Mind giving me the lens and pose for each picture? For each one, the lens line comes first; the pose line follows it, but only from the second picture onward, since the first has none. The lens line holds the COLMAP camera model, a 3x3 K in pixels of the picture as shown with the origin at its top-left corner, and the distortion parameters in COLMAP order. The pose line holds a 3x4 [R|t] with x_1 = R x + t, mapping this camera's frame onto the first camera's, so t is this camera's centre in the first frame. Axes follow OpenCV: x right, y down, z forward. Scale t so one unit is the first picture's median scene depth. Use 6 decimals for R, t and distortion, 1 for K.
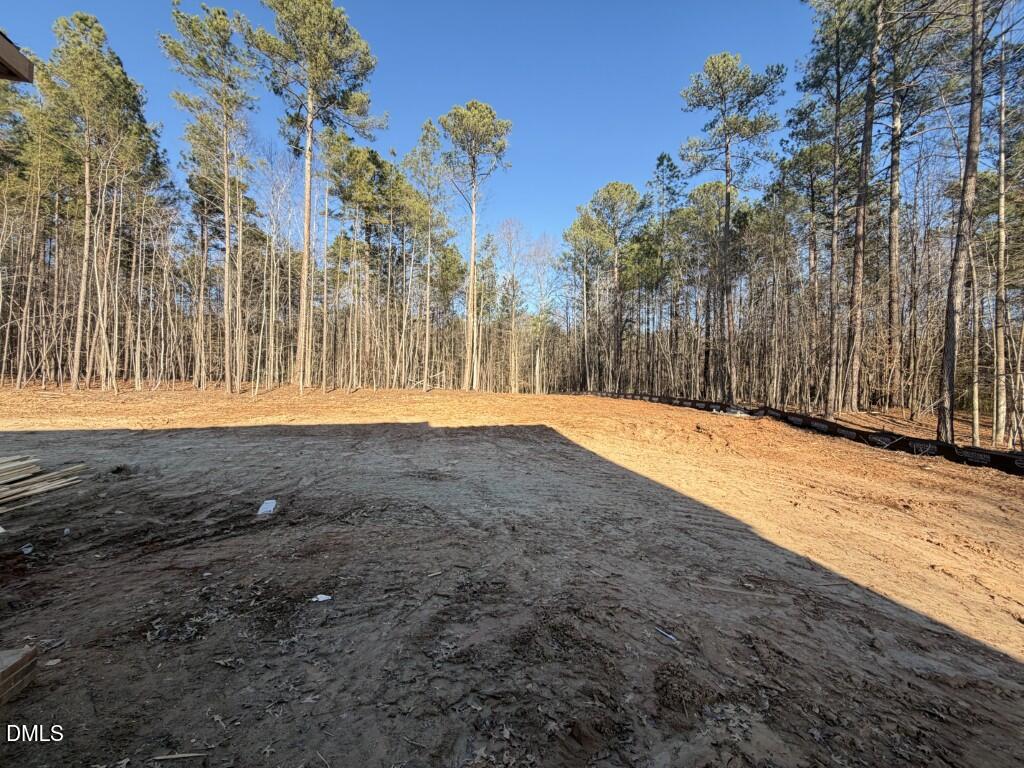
lens RADIAL K [[409.1, 0, 512.0], [0, 409.1, 384.0], [0, 0, 1]] dist [-0.000069, -0.000020]
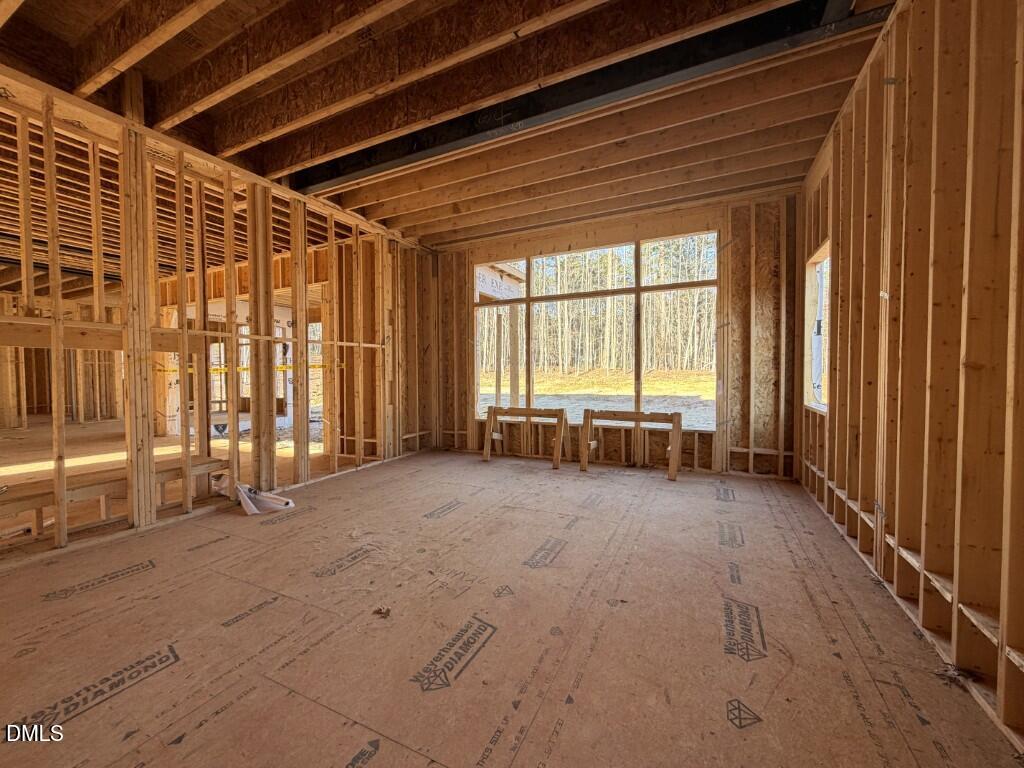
lens RADIAL K [[409.1, 0, 512.0], [0, 409.1, 384.0], [0, 0, 1]] dist [-0.000069, -0.000020]
pose [[0.758235, 0.013748, -0.651836, 0.095691], [0.013530, 0.999231, 0.036814, 0.002258], [0.651841, -0.036733, 0.757466, -0.171522]]
